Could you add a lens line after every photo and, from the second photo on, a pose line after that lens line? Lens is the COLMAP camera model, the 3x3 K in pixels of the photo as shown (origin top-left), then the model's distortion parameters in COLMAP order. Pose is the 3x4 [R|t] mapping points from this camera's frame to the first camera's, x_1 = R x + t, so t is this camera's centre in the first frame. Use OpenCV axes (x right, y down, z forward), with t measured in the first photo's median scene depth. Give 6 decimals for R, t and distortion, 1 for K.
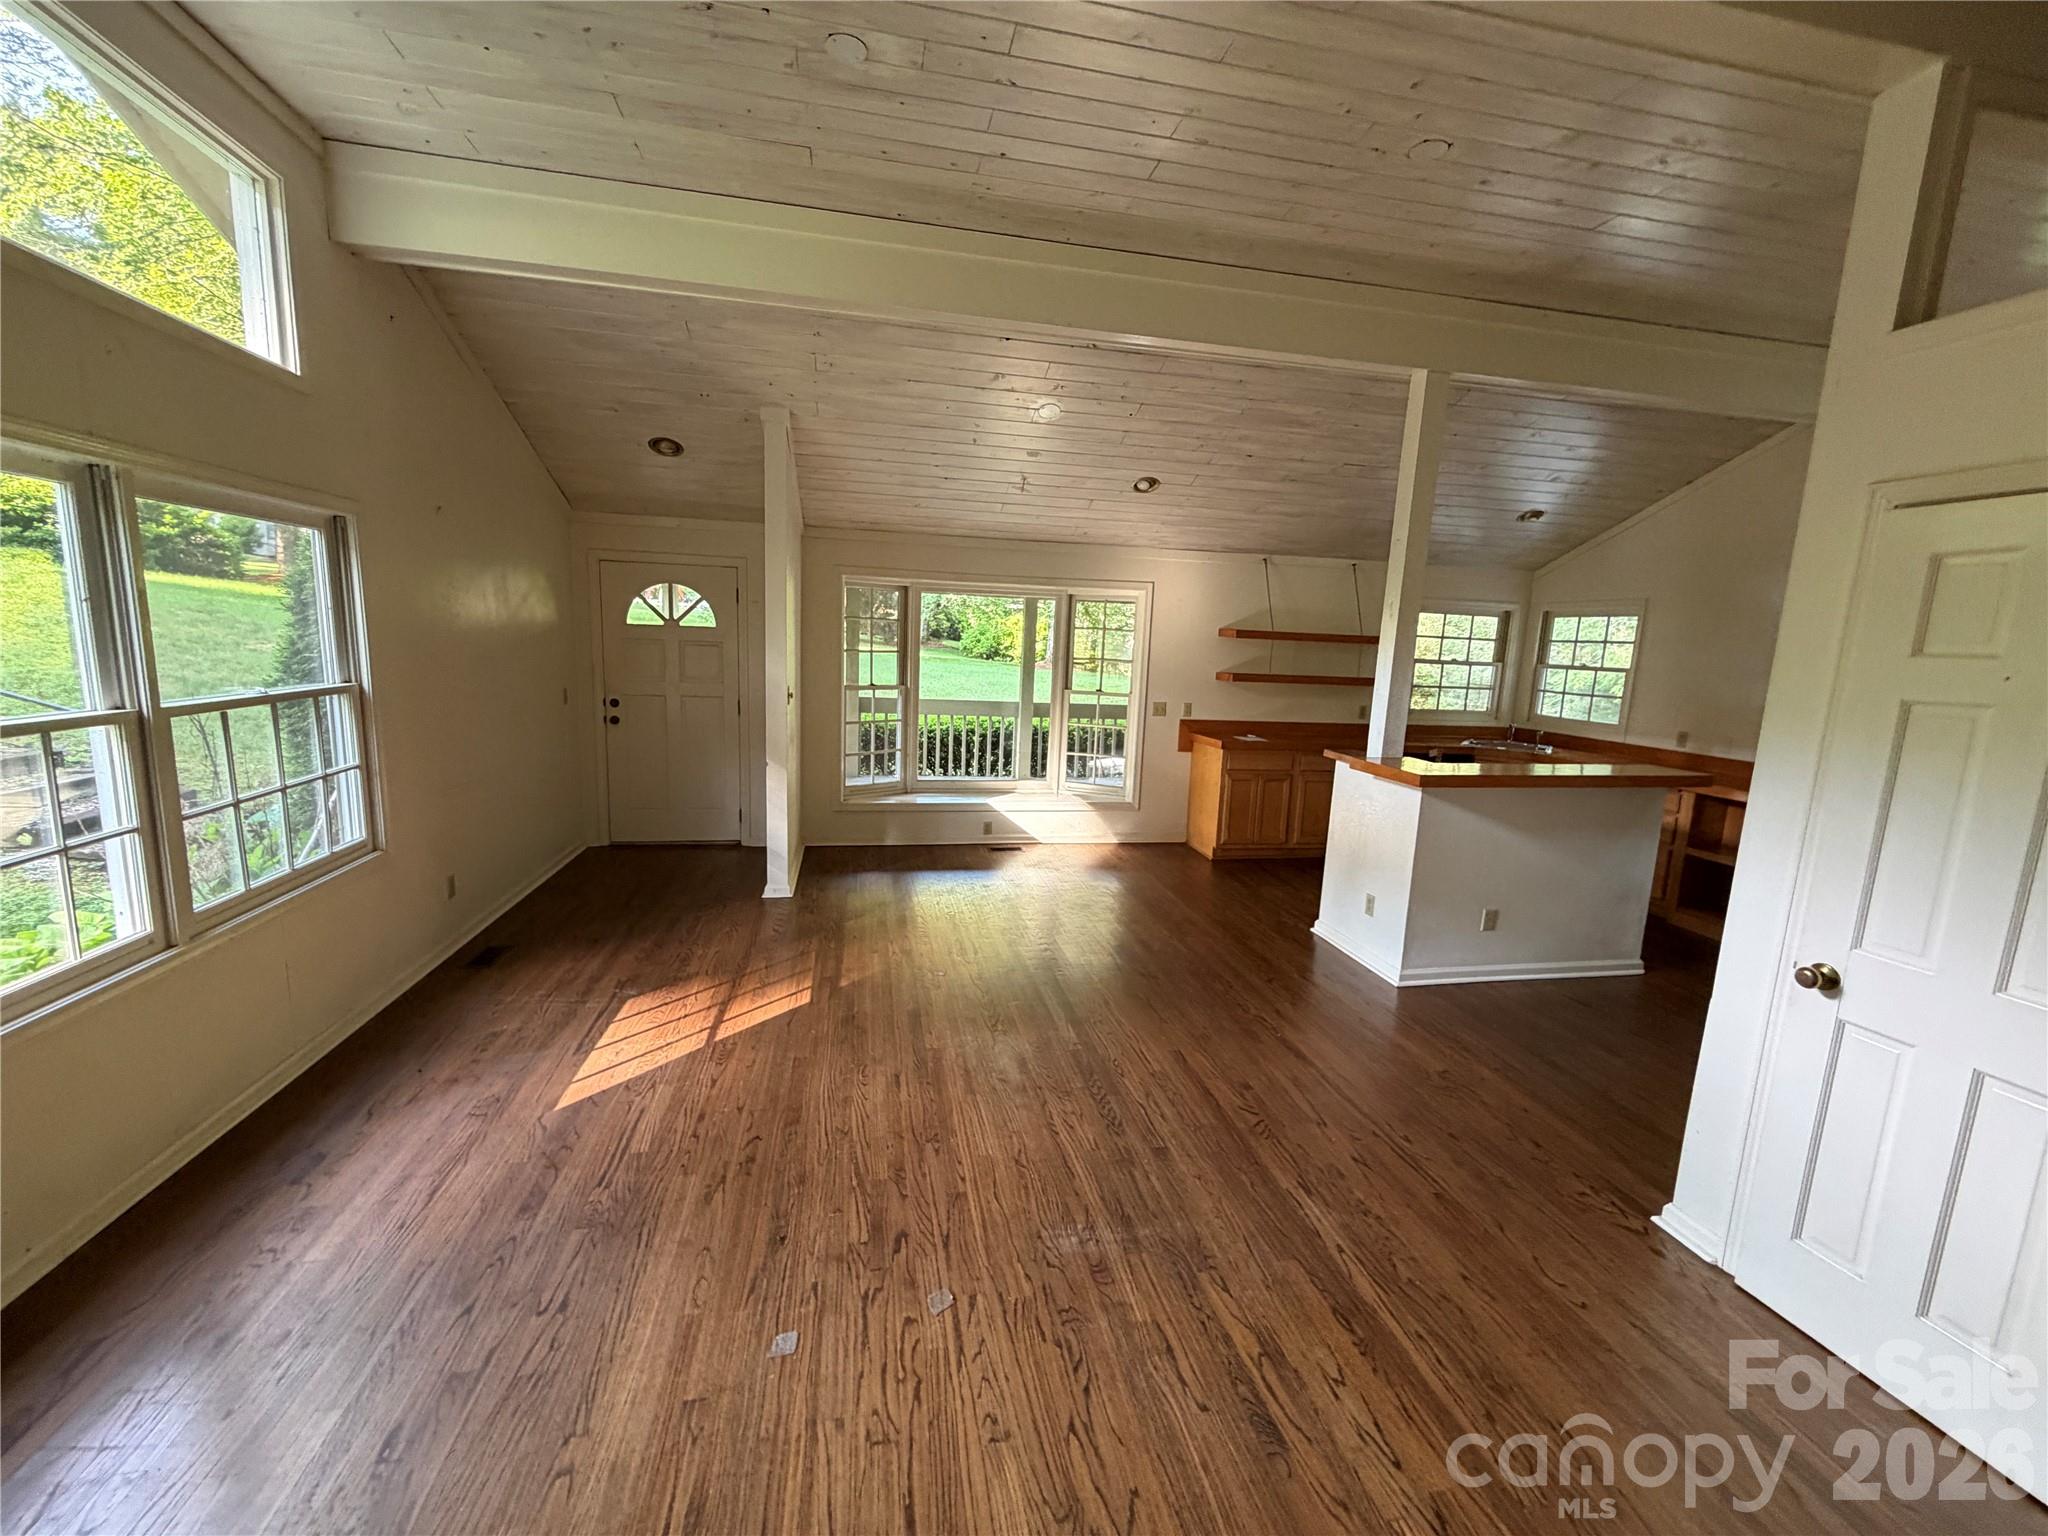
lens RADIAL K [[820.7, 0, 1019.0], [0, 820.7, 768.0], [0, 0, 1]] dist [-0.000471, 0.000630]
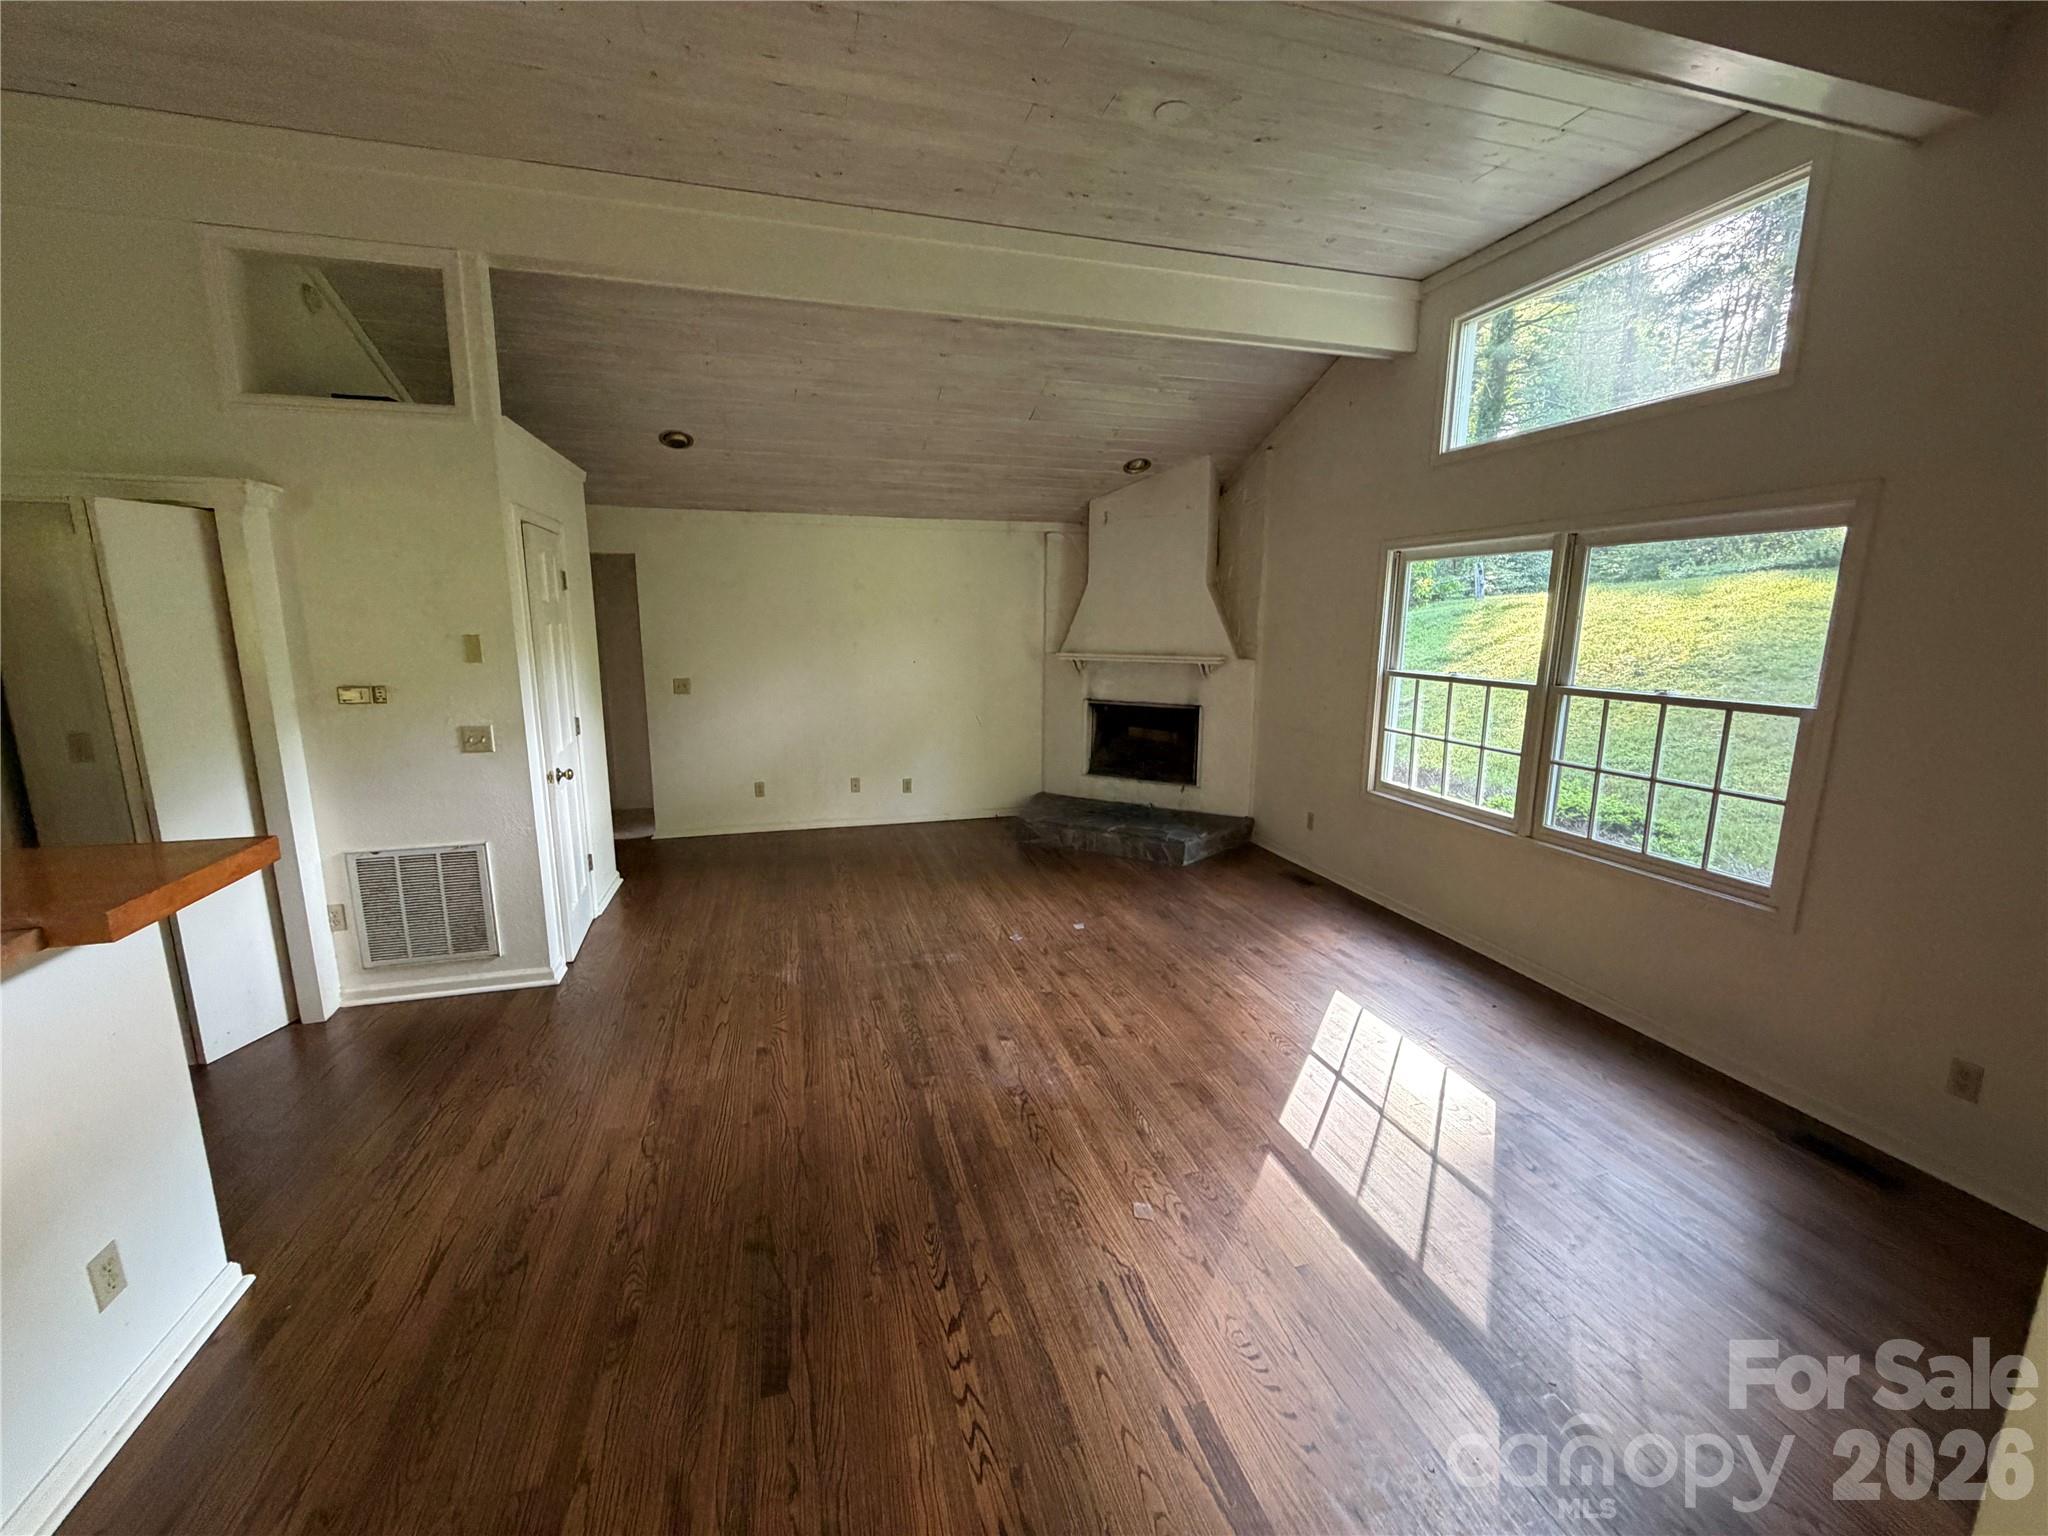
lens RADIAL K [[820.7, 0, 1019.0], [0, 820.7, 768.0], [0, 0, 1]] dist [-0.000471, 0.000630]
pose [[-0.995068, -0.029557, -0.094690, 0.077185], [-0.059737, 0.940629, 0.334138, -0.324693], [0.079192, 0.338146, -0.937756, 2.043080]]
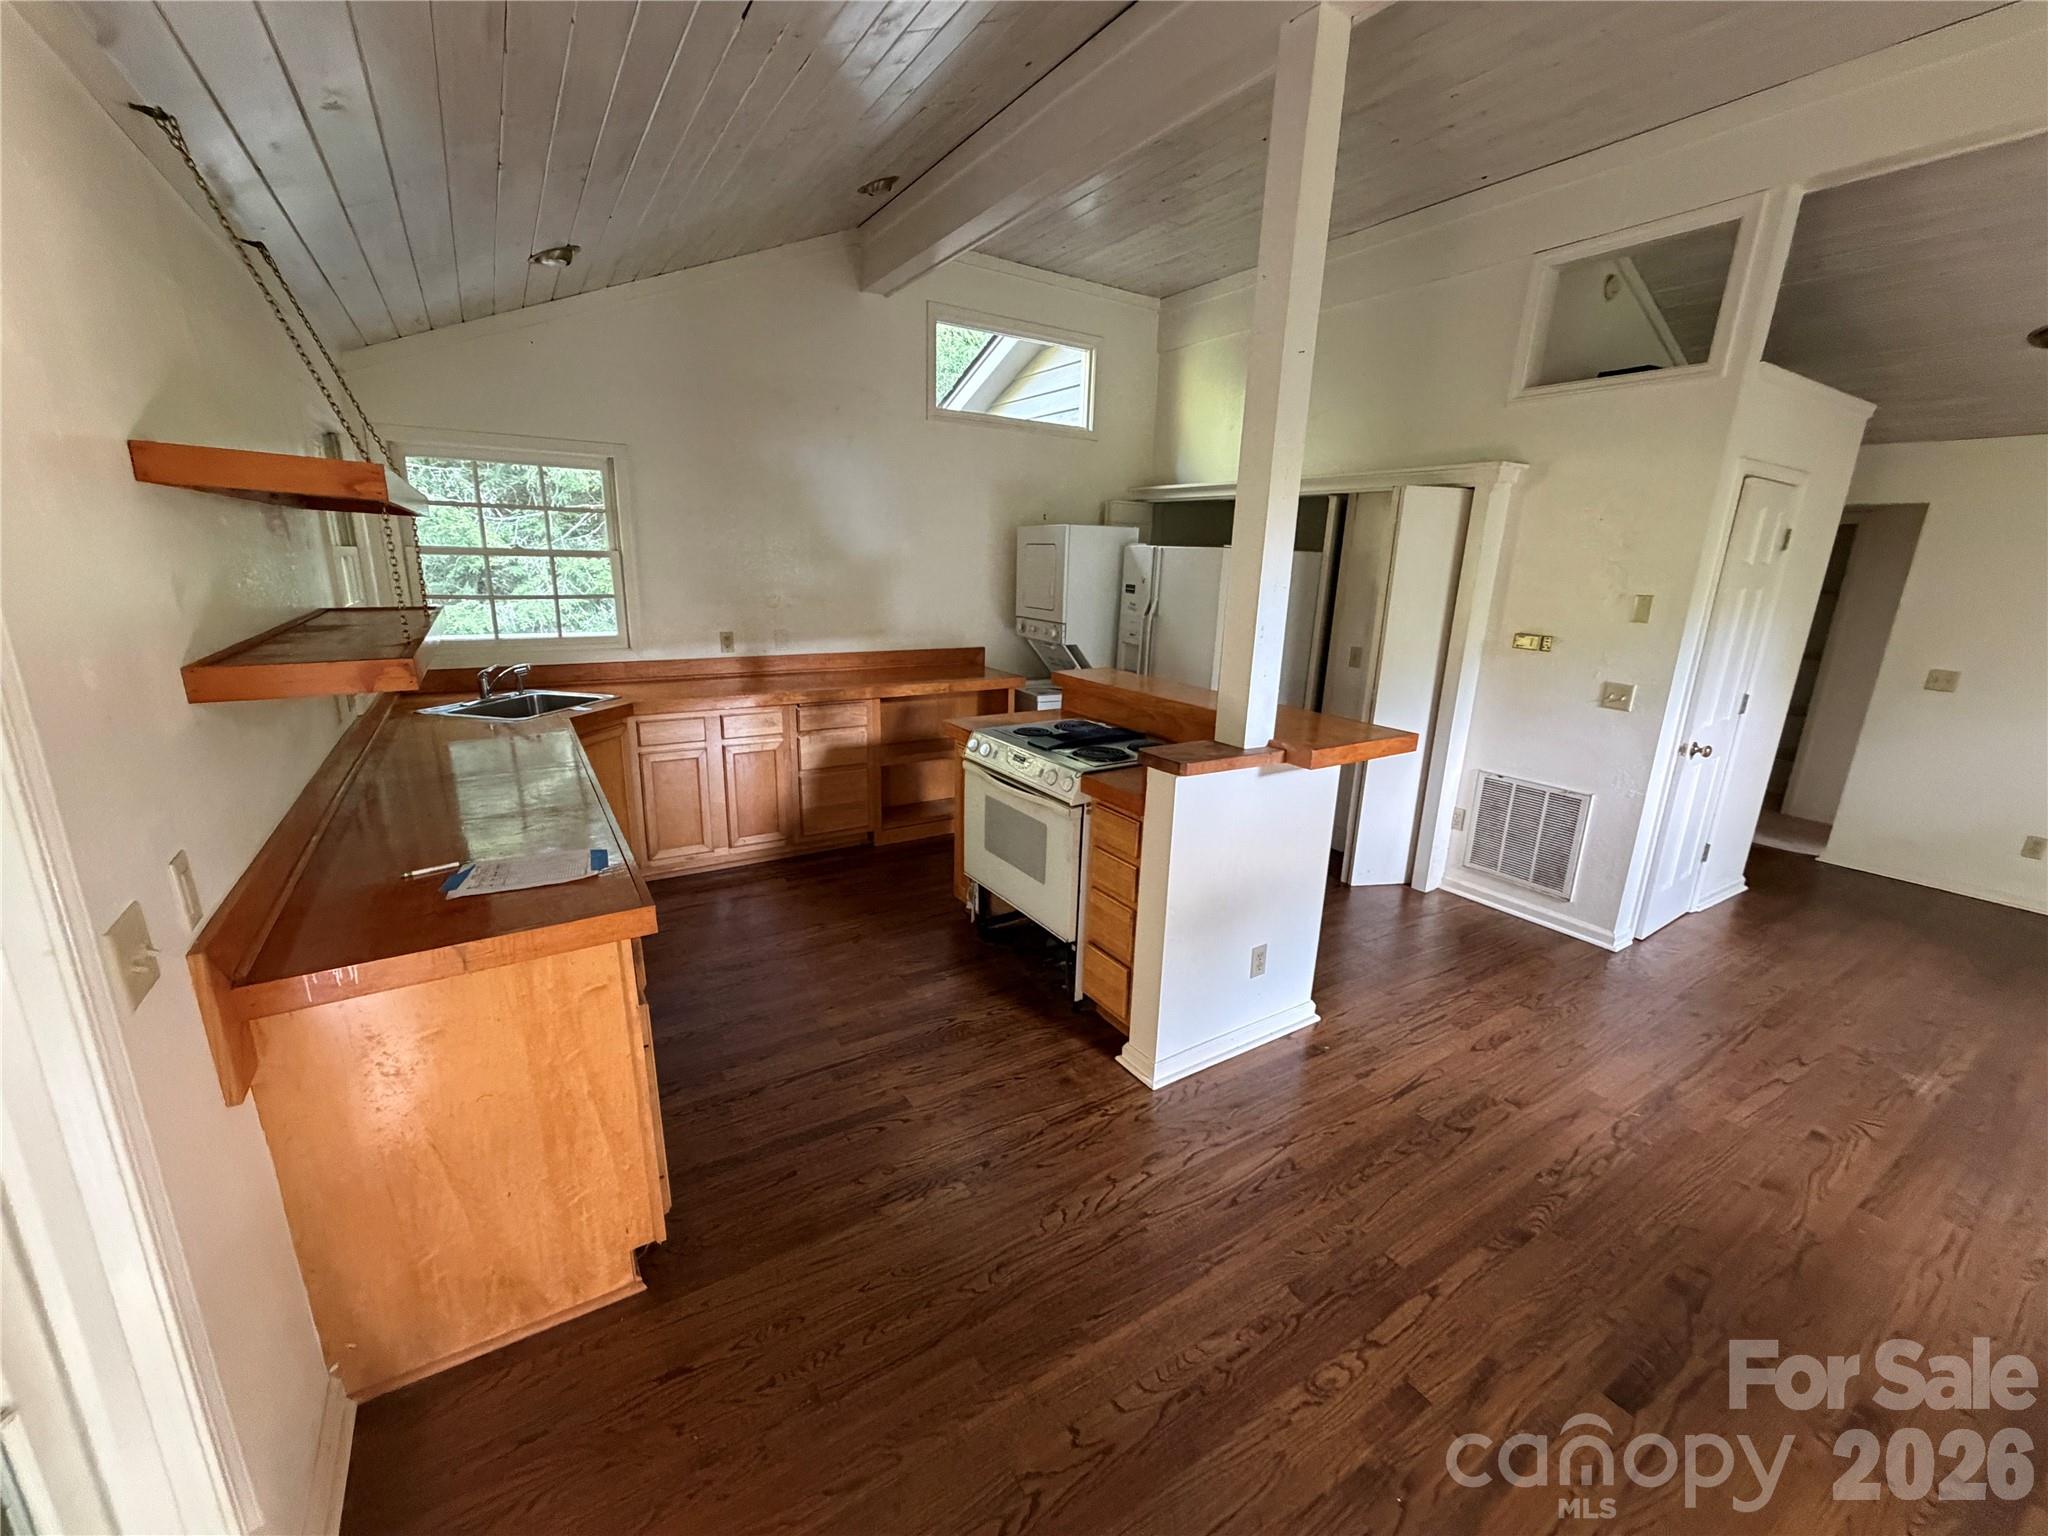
lens RADIAL K [[820.7, 0, 1019.0], [0, 820.7, 768.0], [0, 0, 1]] dist [-0.000471, 0.000630]
pose [[-0.366226, -0.284907, 0.885837, -0.048657], [0.104678, 0.933317, 0.343454, -0.336730], [-0.924620, 0.218510, -0.311981, 2.090304]]
